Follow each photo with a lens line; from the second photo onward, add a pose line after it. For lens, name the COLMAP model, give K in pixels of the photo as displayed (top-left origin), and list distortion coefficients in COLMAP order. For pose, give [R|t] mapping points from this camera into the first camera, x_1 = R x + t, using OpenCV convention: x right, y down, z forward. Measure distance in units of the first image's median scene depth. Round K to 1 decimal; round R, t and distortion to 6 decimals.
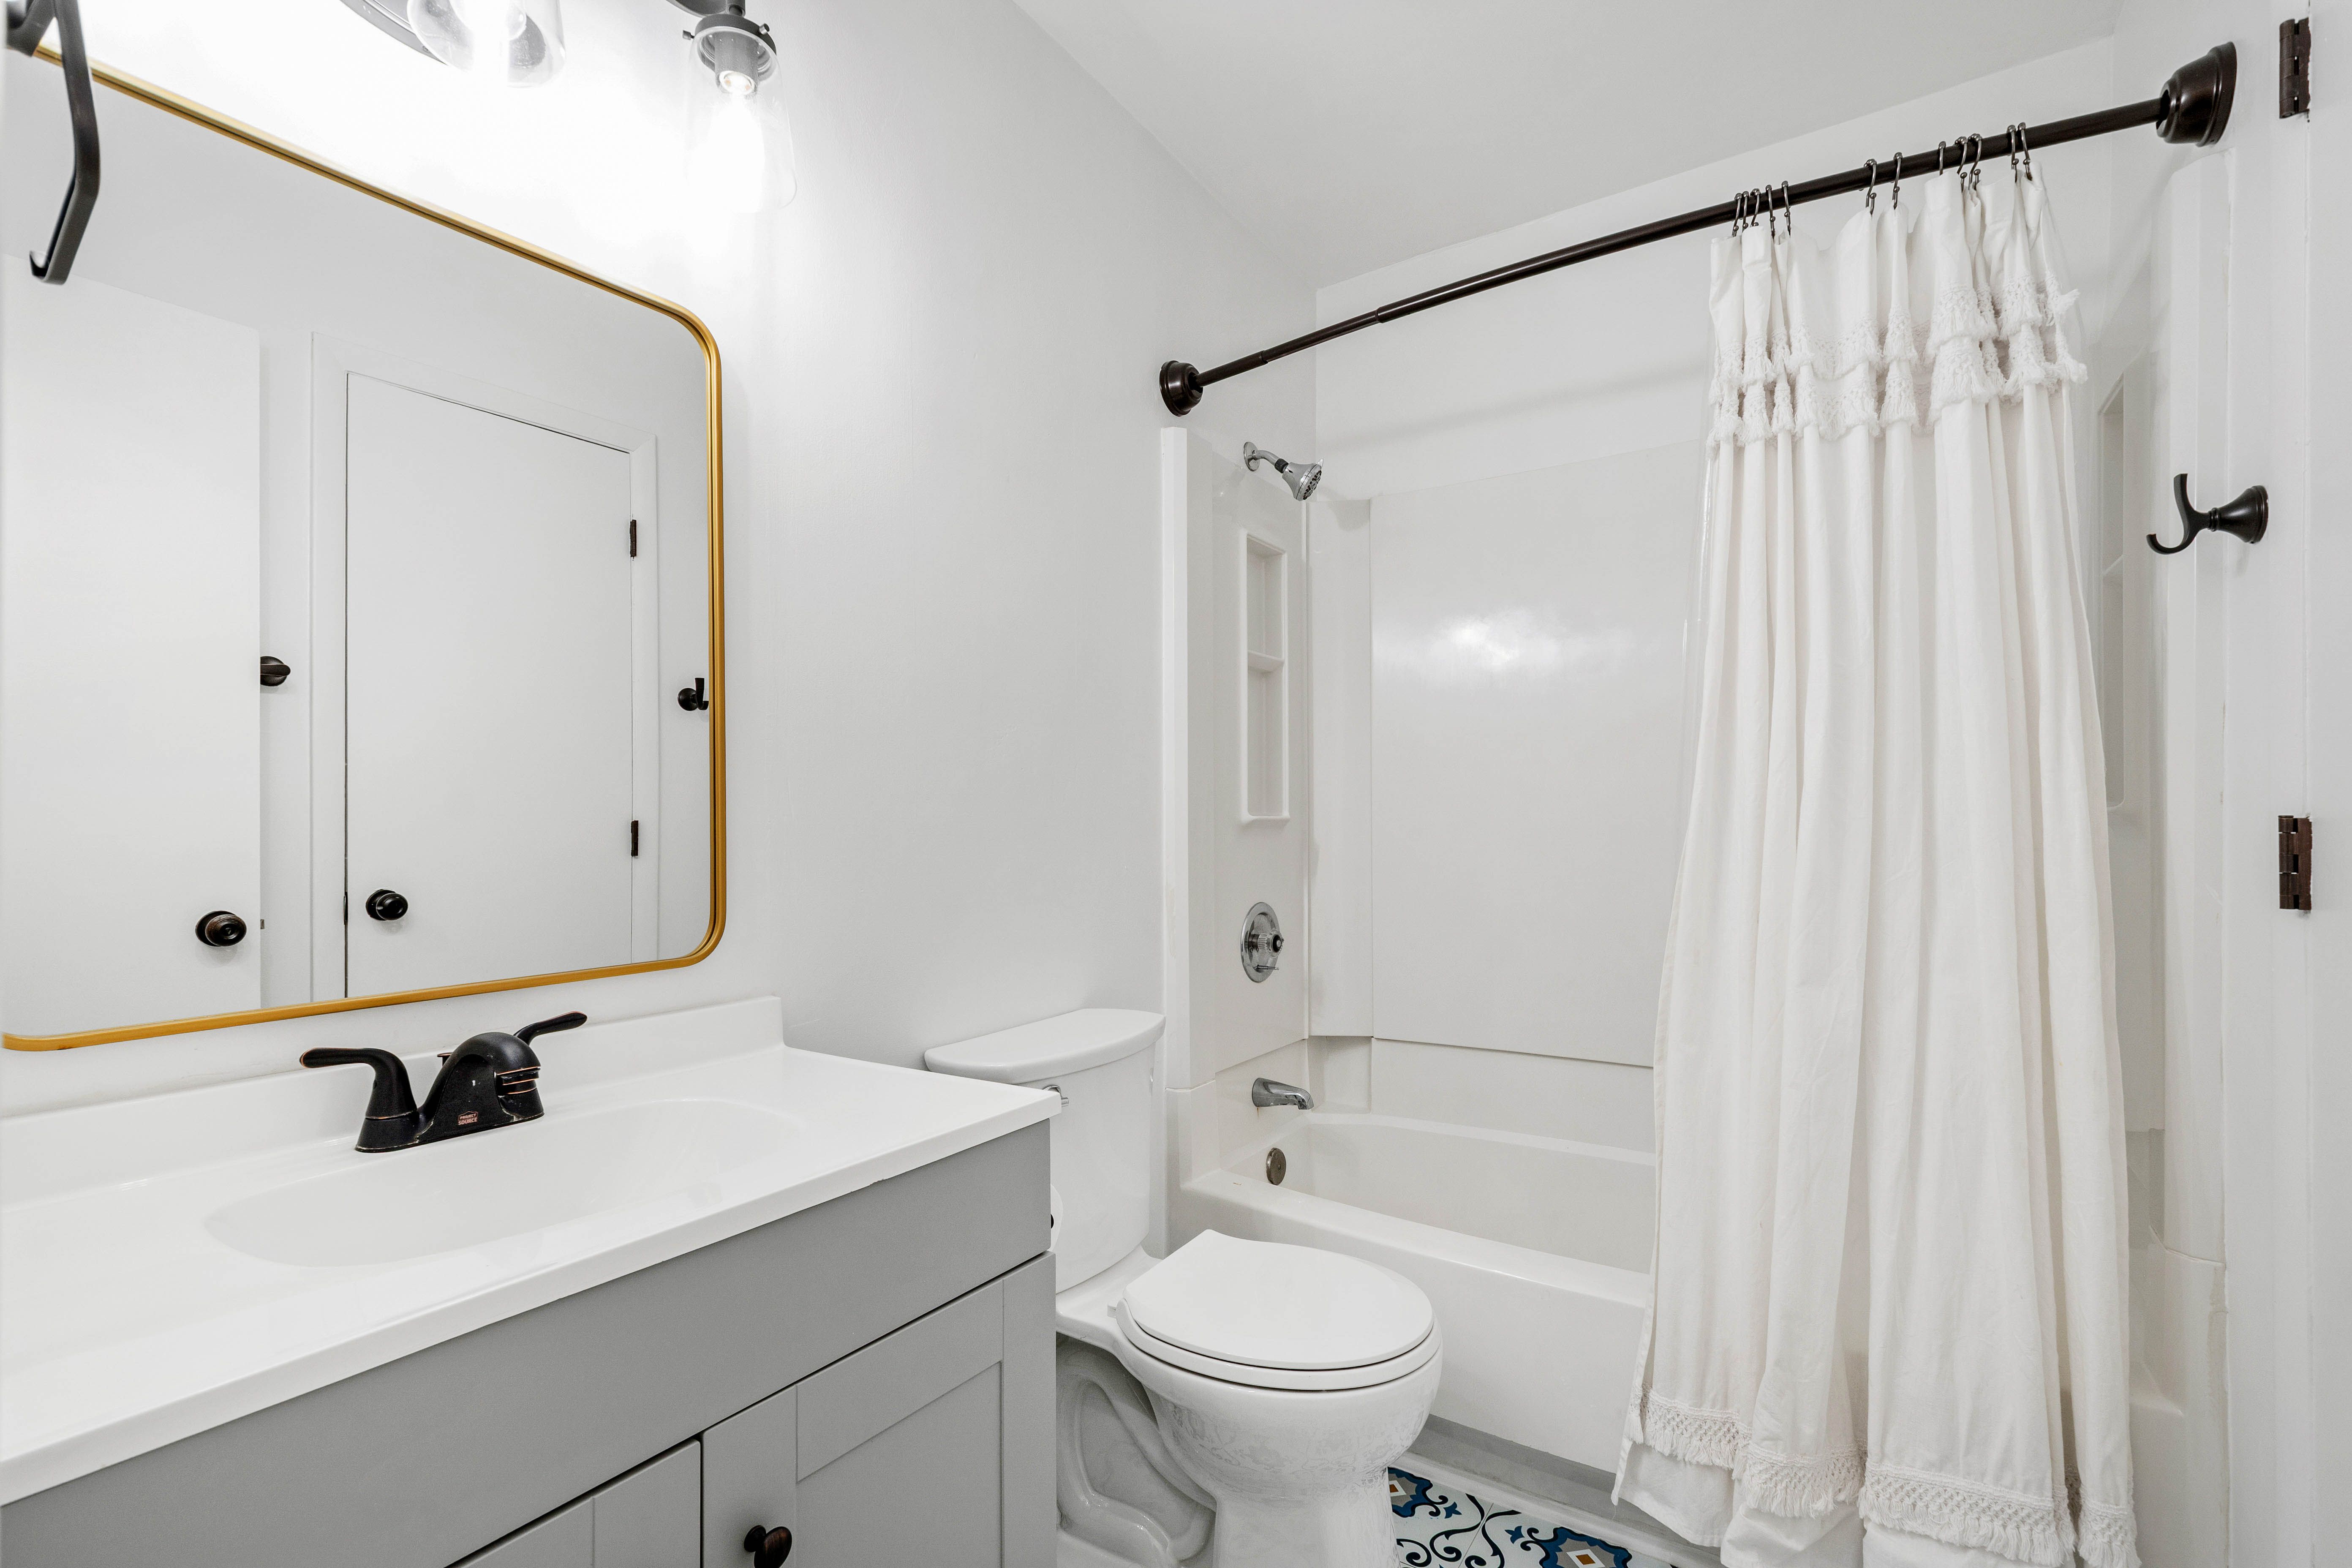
lens RADIAL K [[1048.8, 0, 1170.2], [0, 1048.8, 818.5], [0, 0, 1]] dist [-0.003805, 0.000137]
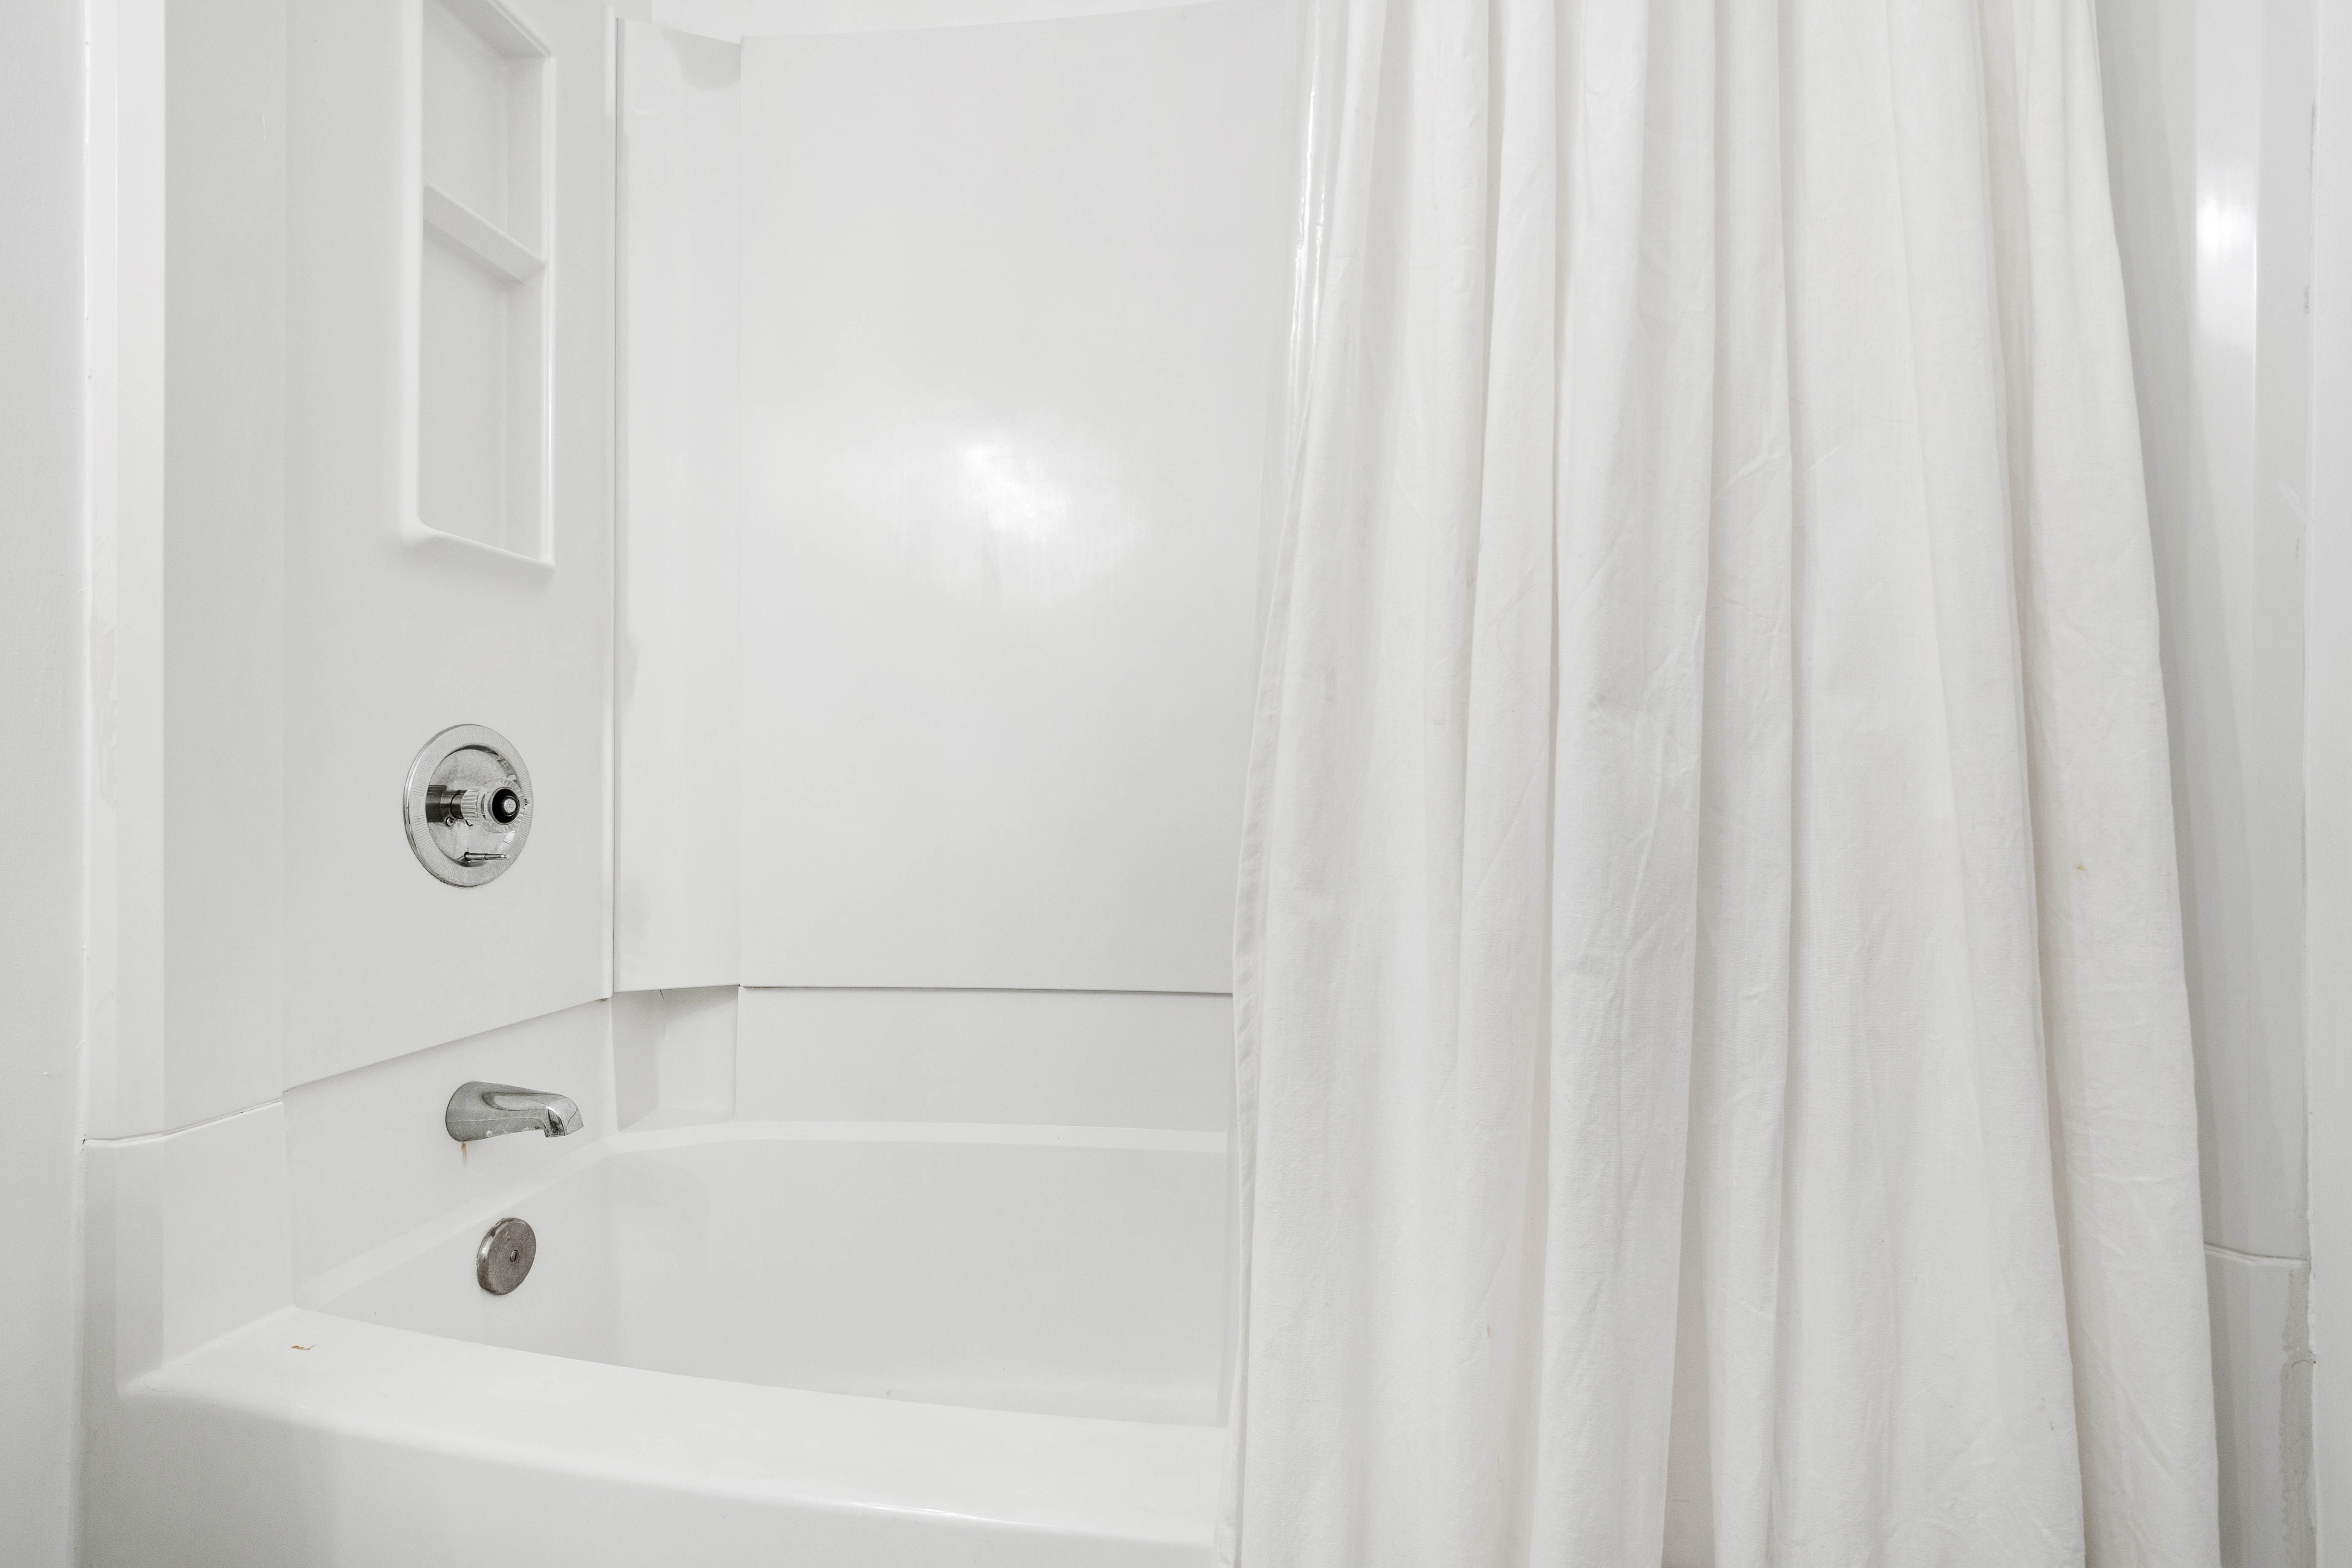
lens RADIAL K [[1048.8, 0, 1182.3], [0, 1048.8, 793.4], [0, 0, 1]] dist [-0.003805, 0.000137]
pose [[0.900185, 0.001221, 0.435506, 0.173513], [-0.003178, 0.999988, 0.003764, 0.110370], [-0.435496, -0.004773, 0.900178, 0.418476]]
